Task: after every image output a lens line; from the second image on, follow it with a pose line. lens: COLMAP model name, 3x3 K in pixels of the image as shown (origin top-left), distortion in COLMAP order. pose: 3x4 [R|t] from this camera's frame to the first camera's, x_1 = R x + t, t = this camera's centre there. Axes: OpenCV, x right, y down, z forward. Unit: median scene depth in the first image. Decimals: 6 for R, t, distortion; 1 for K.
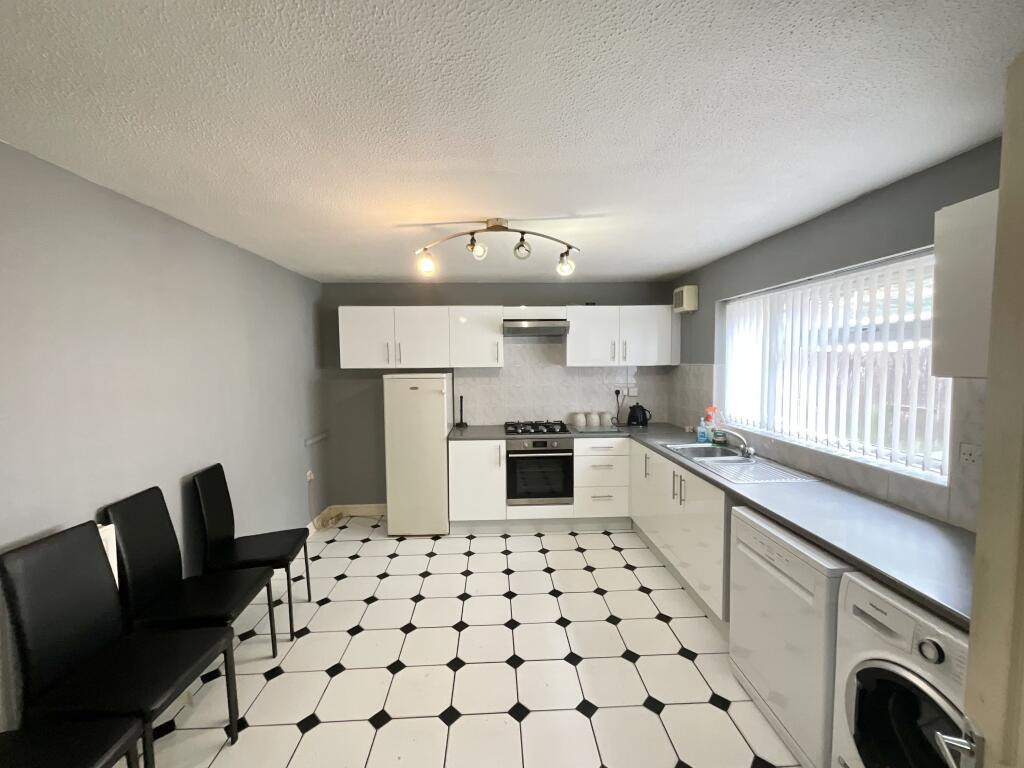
lens RADIAL K [[412.1, 0, 512.0], [0, 412.1, 385.3], [0, 0, 1]] dist [-0.000774, 0.000184]
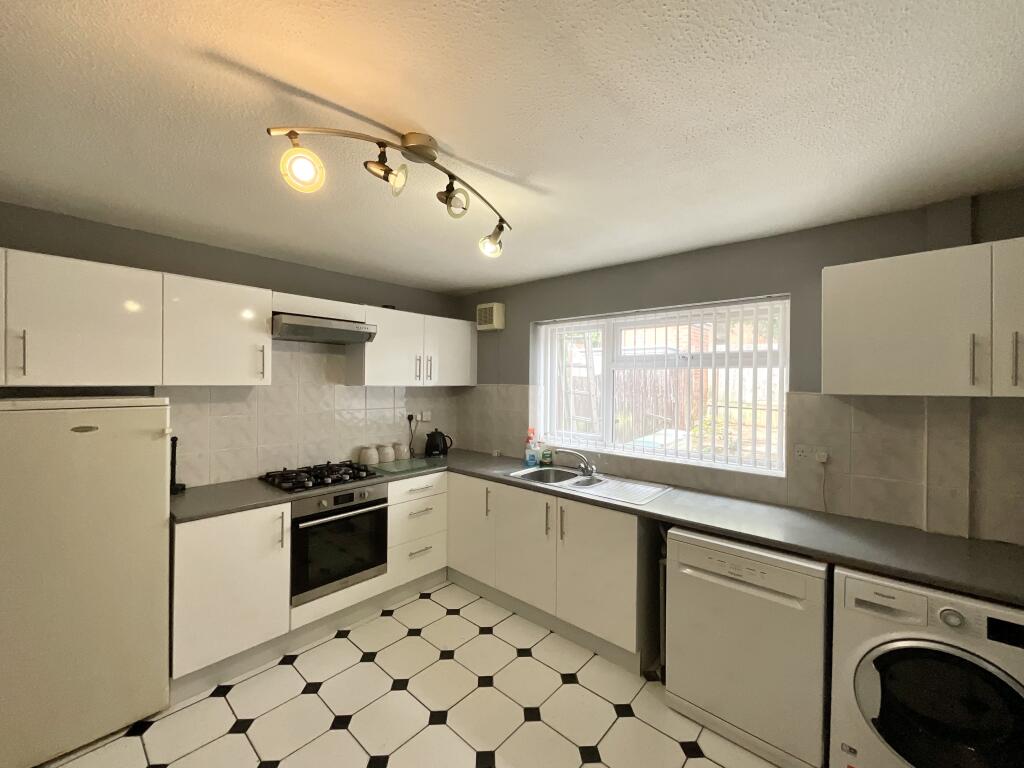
lens RADIAL K [[412.1, 0, 512.0], [0, 412.1, 385.3], [0, 0, 1]] dist [-0.000774, 0.000184]
pose [[0.695222, 0.011018, 0.718711, -0.230400], [0.026728, 0.998795, -0.041166, -0.009804], [-0.718298, 0.047829, 0.694090, 0.311839]]
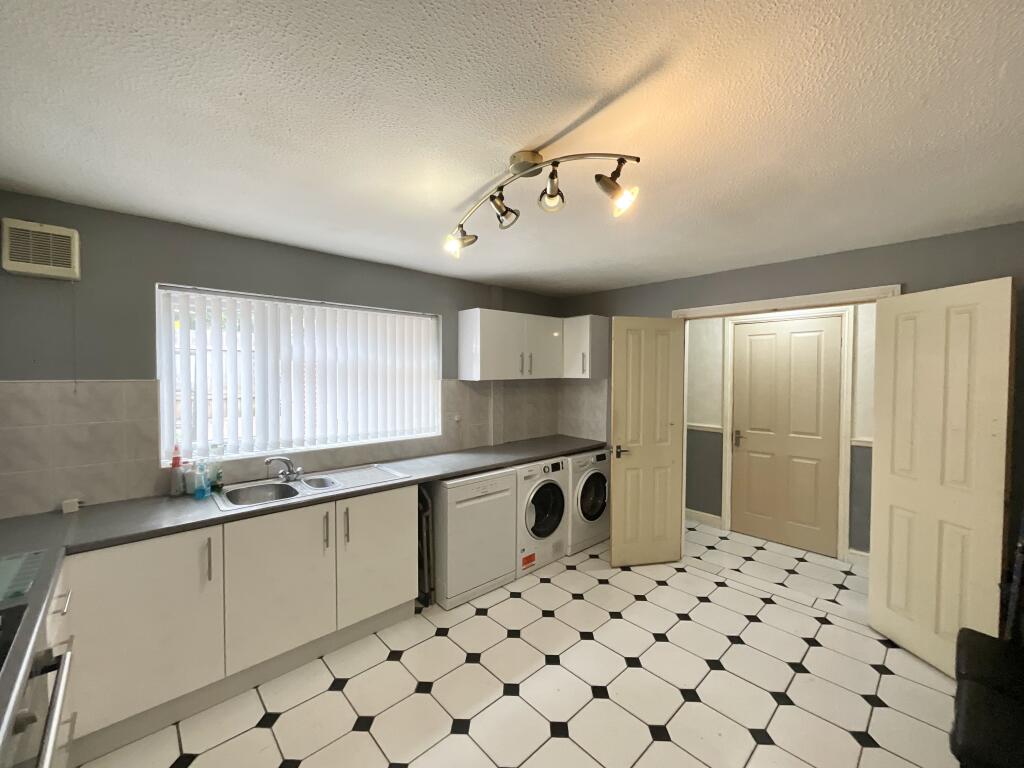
lens RADIAL K [[412.1, 0, 512.0], [0, 412.1, 385.3], [0, 0, 1]] dist [-0.000774, 0.000184]
pose [[-0.650511, -0.010307, 0.759427, -0.327522], [0.052019, 0.996955, 0.058090, -0.046869], [-0.757713, 0.077293, -0.647994, 0.913251]]
